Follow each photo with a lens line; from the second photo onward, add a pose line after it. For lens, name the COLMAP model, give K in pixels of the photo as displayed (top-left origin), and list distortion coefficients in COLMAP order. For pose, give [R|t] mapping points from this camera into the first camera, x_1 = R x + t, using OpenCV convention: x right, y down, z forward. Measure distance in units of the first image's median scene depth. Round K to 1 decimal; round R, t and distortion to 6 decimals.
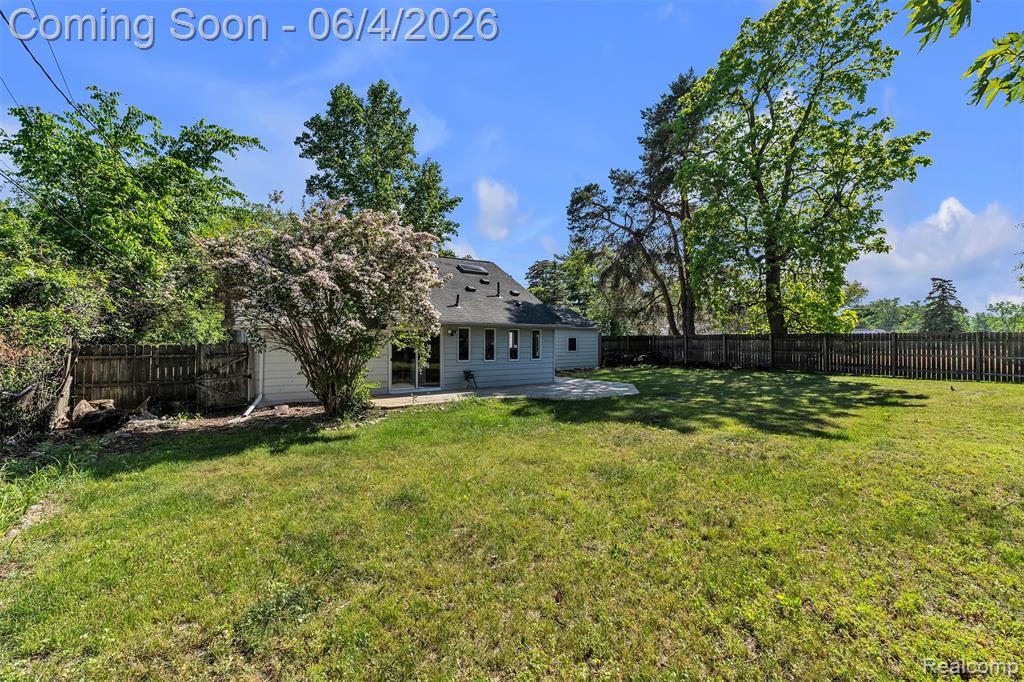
lens RADIAL K [[440.3, 0, 514.5], [0, 440.3, 341.1], [0, 0, 1]] dist [0.003815, -0.000994]
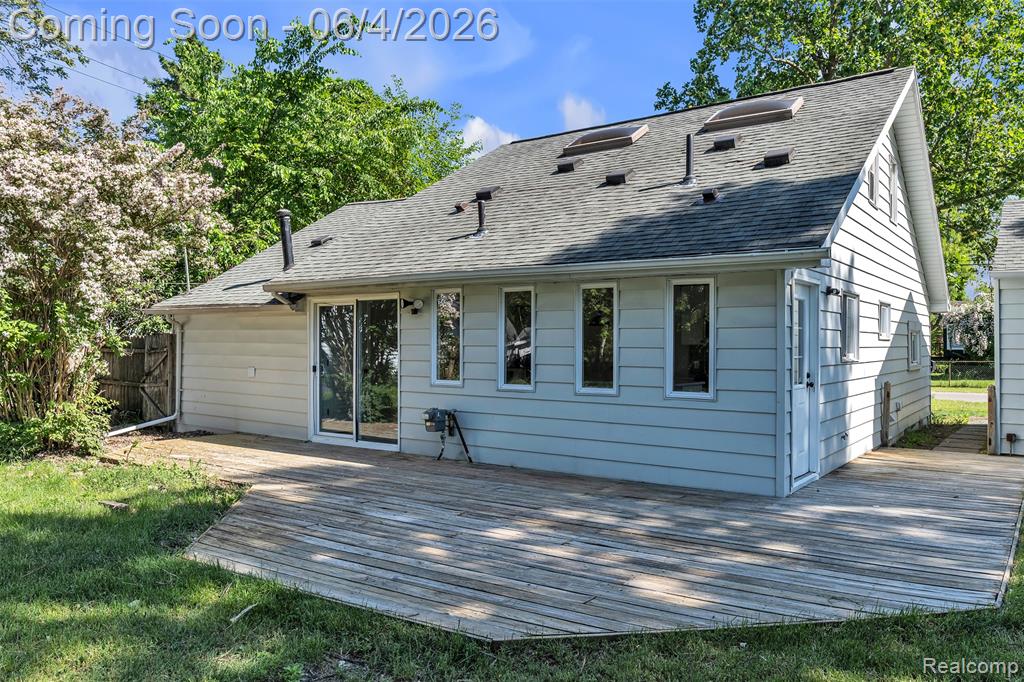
lens RADIAL K [[770.5, 0, 511.7], [0, 770.5, 332.0], [0, 0, 1]] dist [0.027638, 0.002117]
pose [[0.313437, -0.016677, -0.949463, 0.438178], [-0.007446, 0.999772, -0.020018, 0.013816], [0.949580, 0.013344, 0.313241, 0.728112]]
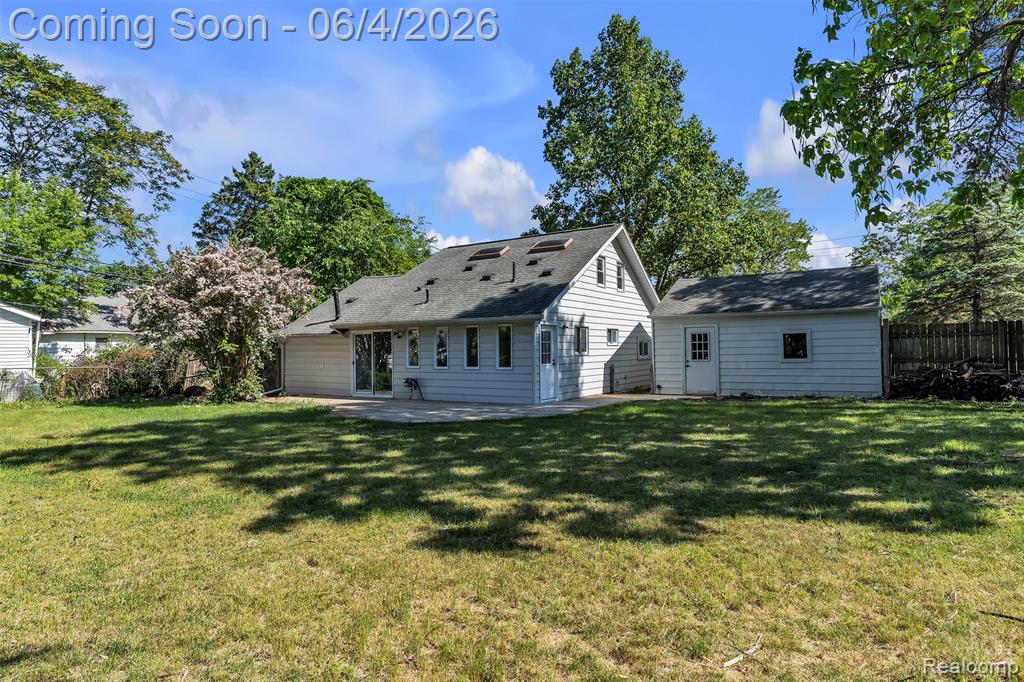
lens RADIAL K [[588.7, 0, 509.9], [0, 588.7, 345.7], [0, 0, 1]] dist [-0.017875, -0.000626]
pose [[0.367032, -0.014258, -0.930099, 0.882212], [0.009925, 0.999886, -0.011412, 0.015979], [0.930155, -0.005043, 0.367131, 0.644740]]
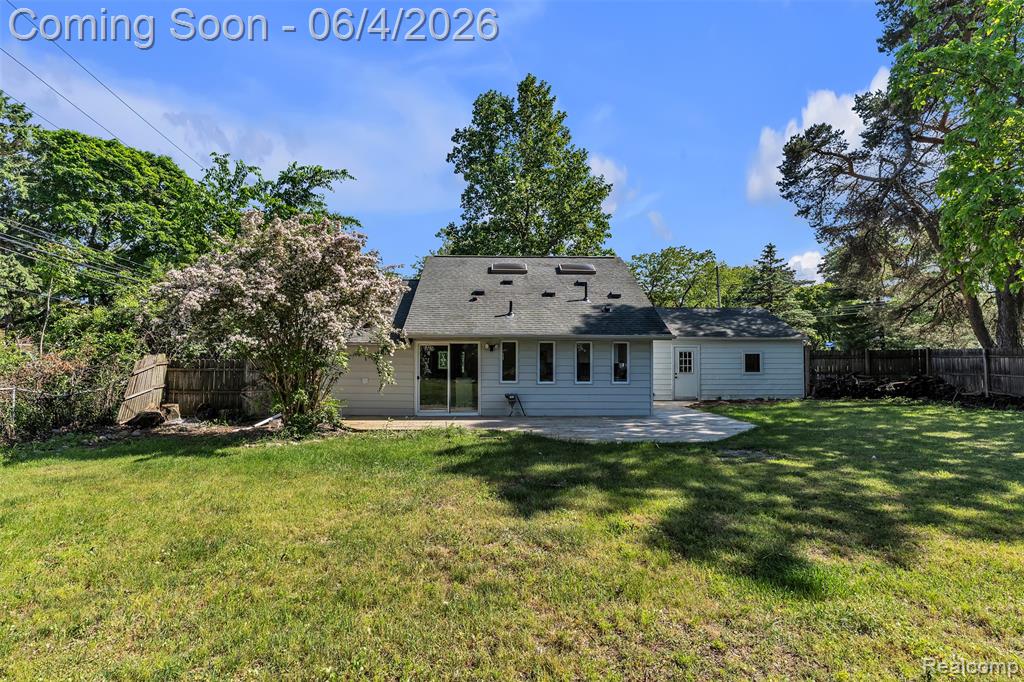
lens RADIAL K [[498.5, 0, 520.8], [0, 498.5, 347.1], [0, 0, 1]] dist [0.001813, 0.000469]
pose [[0.836699, -0.007682, -0.547610, 0.356319], [-0.003494, 0.999806, -0.019363, -0.001512], [0.547652, 0.018114, 0.836510, 0.197433]]
